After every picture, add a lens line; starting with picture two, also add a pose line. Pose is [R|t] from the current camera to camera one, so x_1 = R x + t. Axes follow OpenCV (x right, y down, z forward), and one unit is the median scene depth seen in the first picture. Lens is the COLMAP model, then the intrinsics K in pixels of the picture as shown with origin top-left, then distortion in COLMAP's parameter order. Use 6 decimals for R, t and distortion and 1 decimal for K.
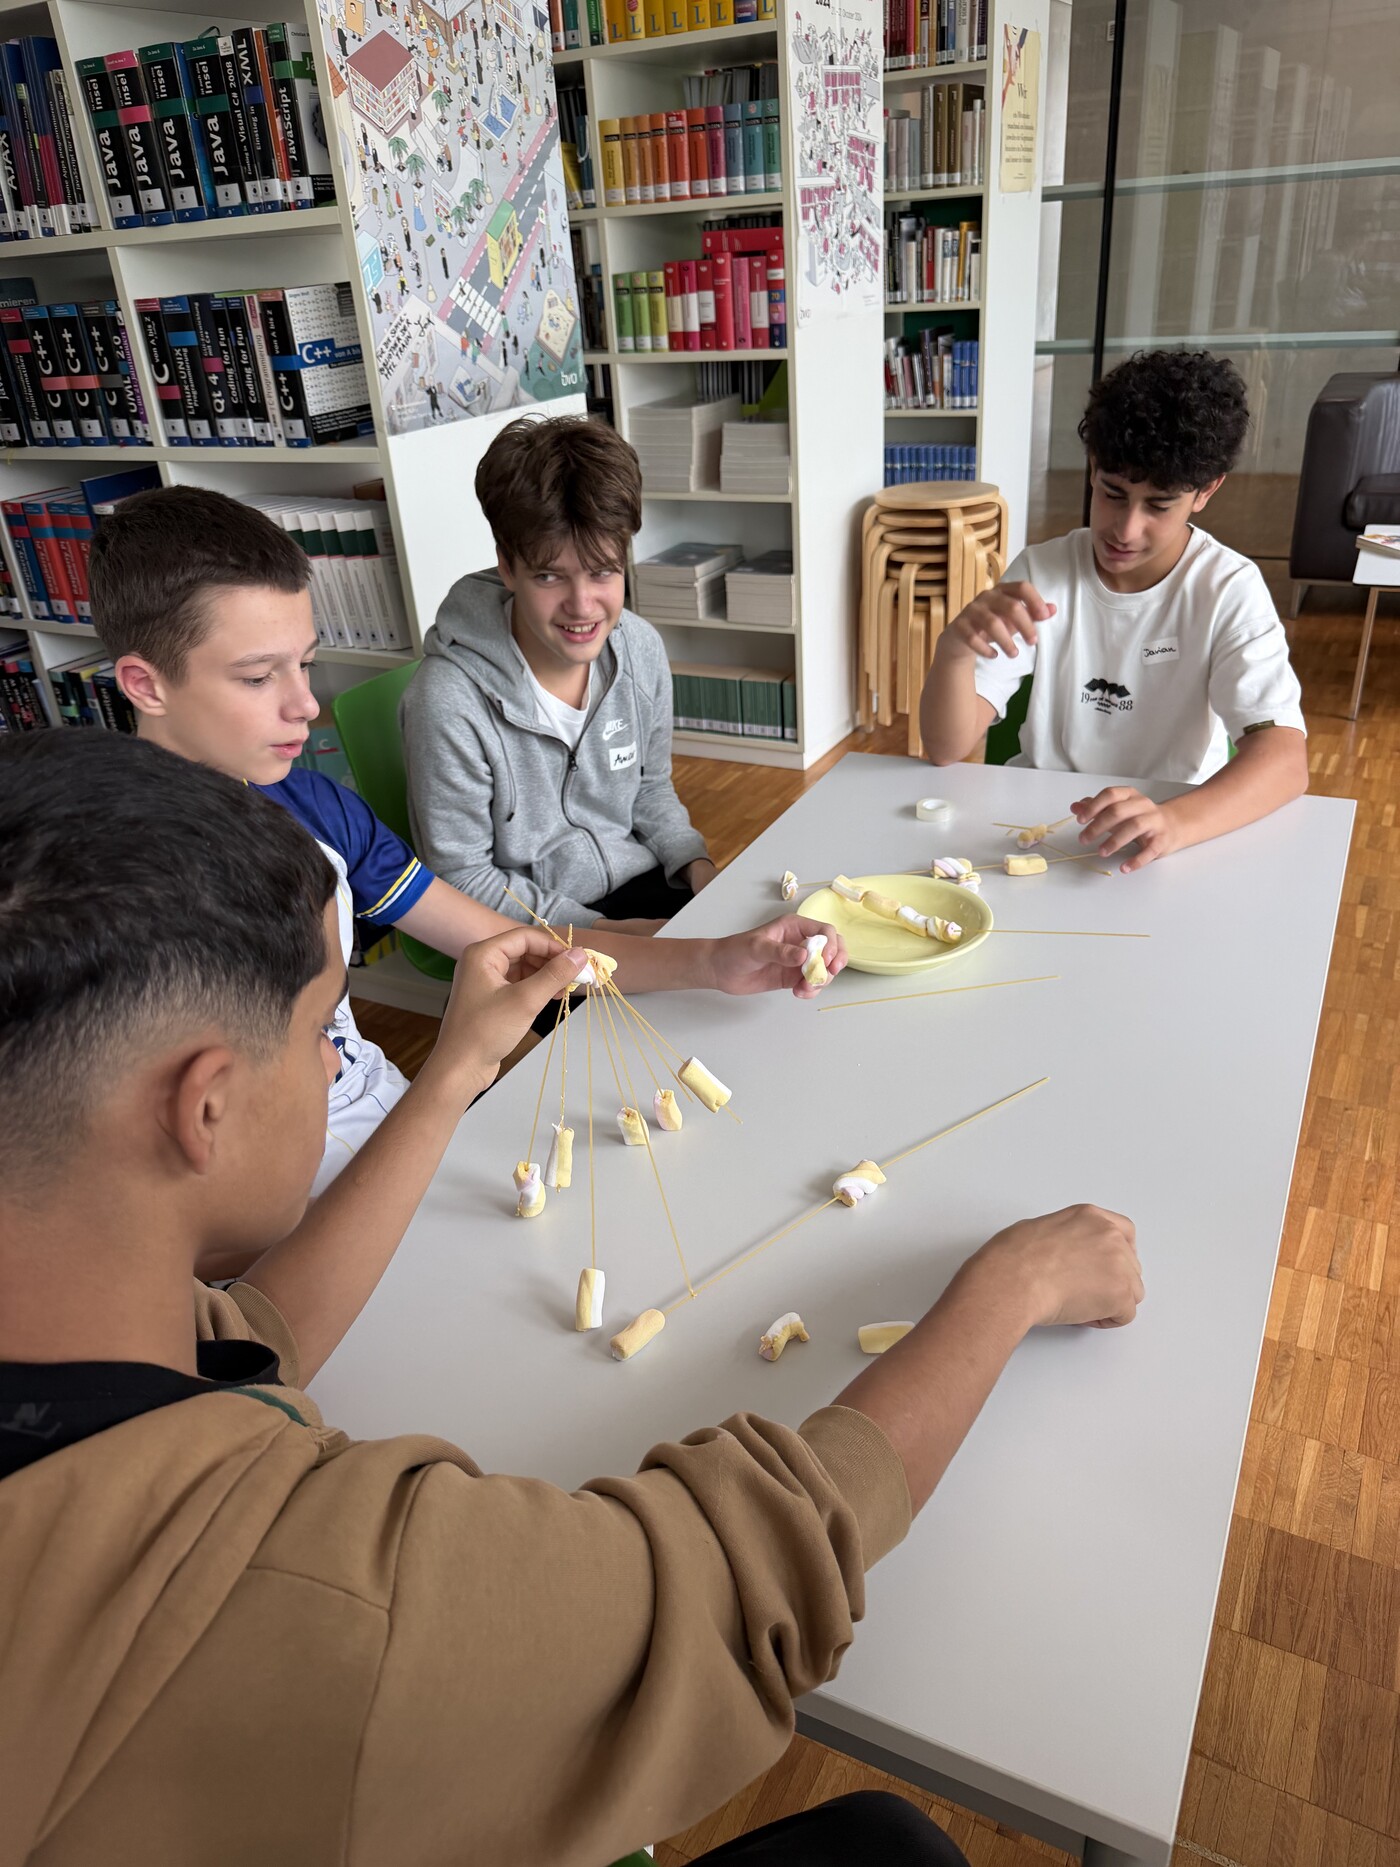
lens RADIAL K [[1327.9, 0, 701.6], [0, 1327.9, 952.1], [0, 0, 1]] dist [-0.012183, 0.004667]
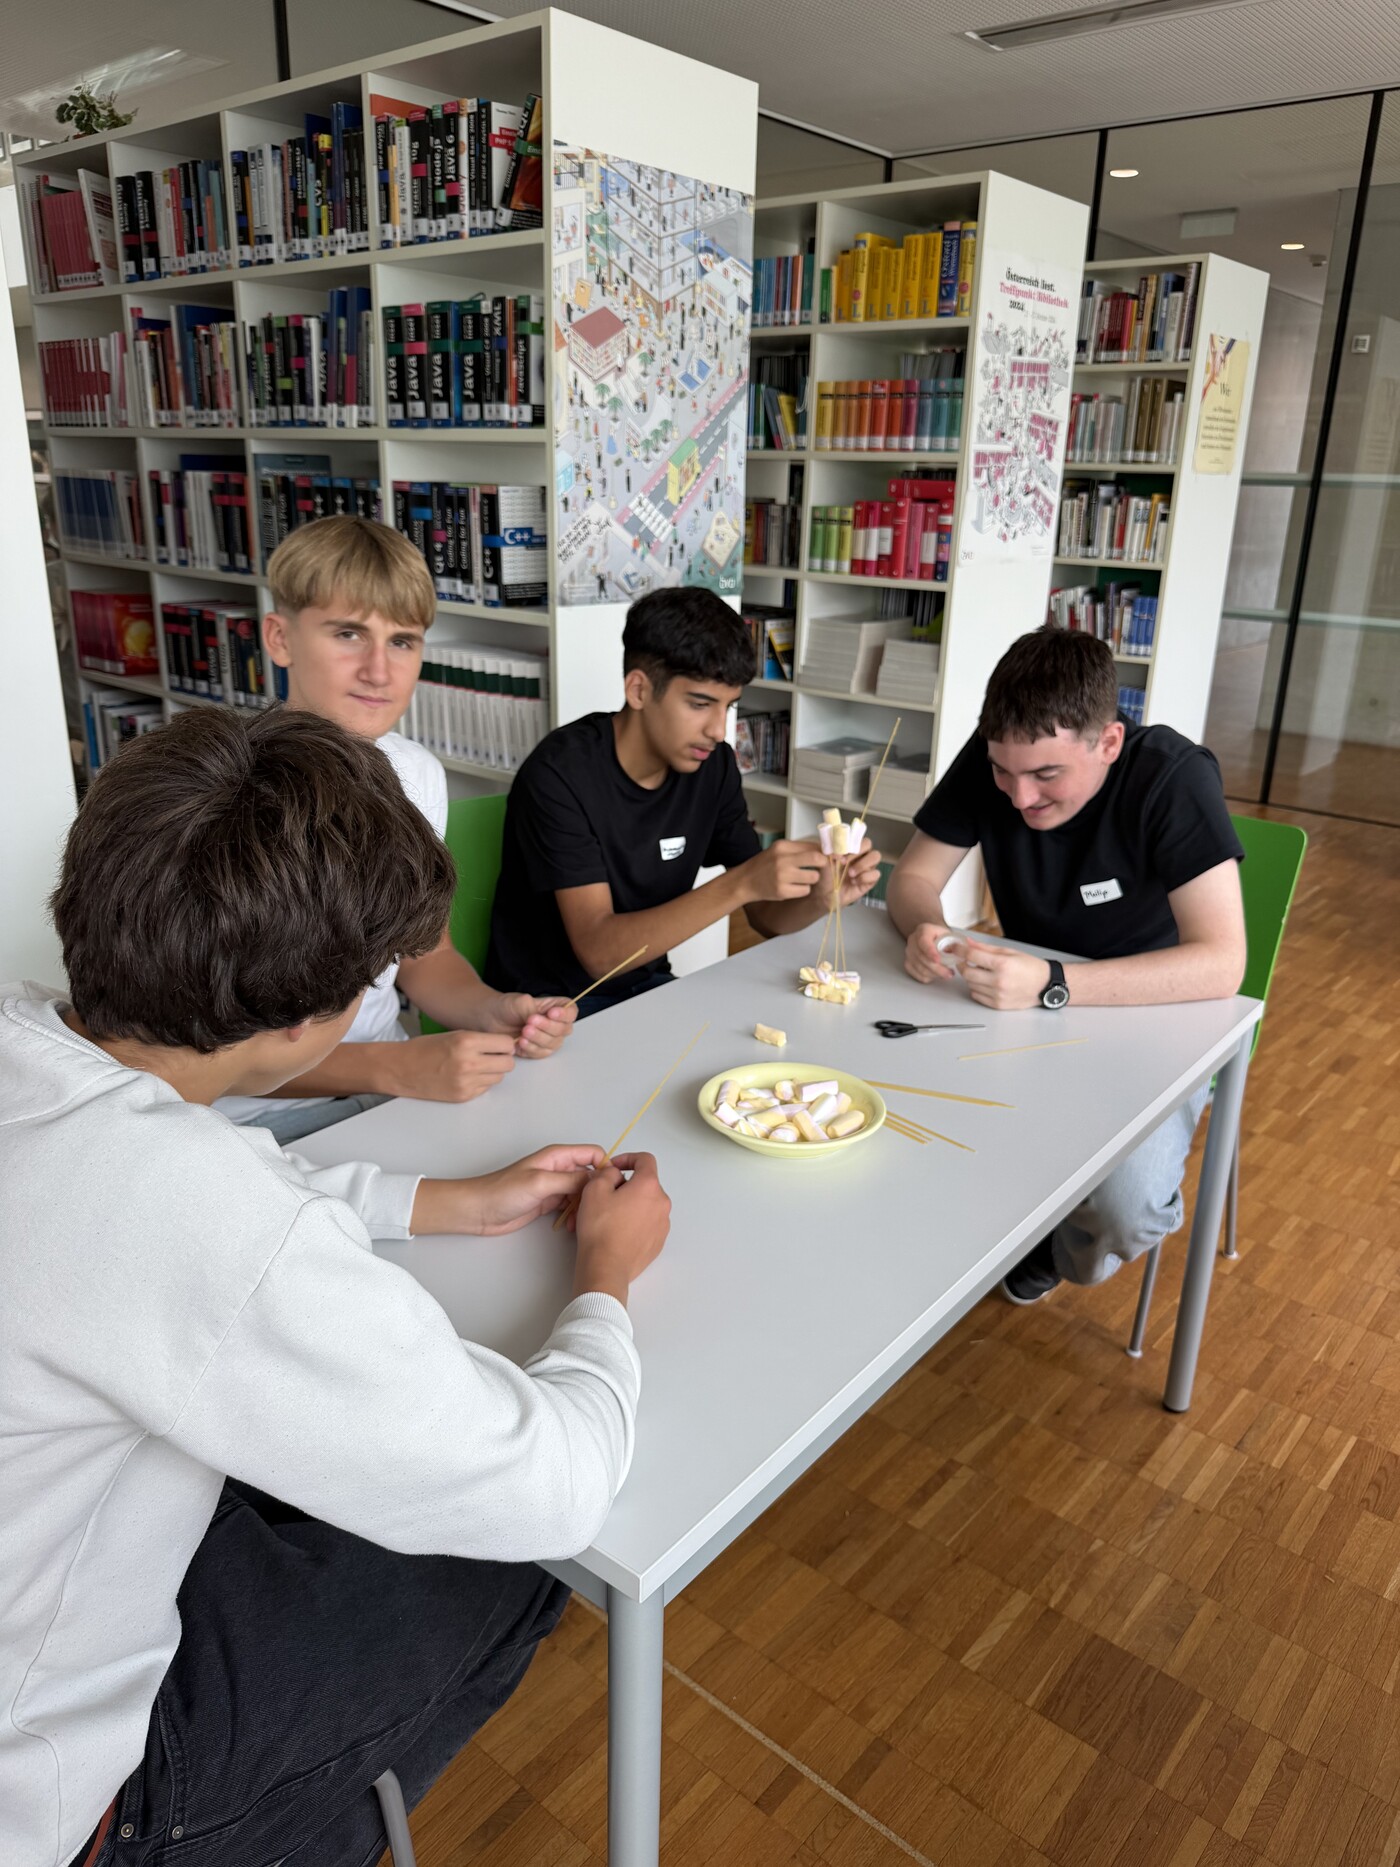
lens RADIAL K [[1320.2, 0, 731.1], [0, 1320.2, 945.3], [0, 0, 1]] dist [0.130433, -0.284824]
pose [[0.975992, 0.155568, -0.152442, 0.107201], [-0.177139, 0.974185, -0.139951, 0.043987], [0.126735, 0.163595, 0.978353, -0.099441]]
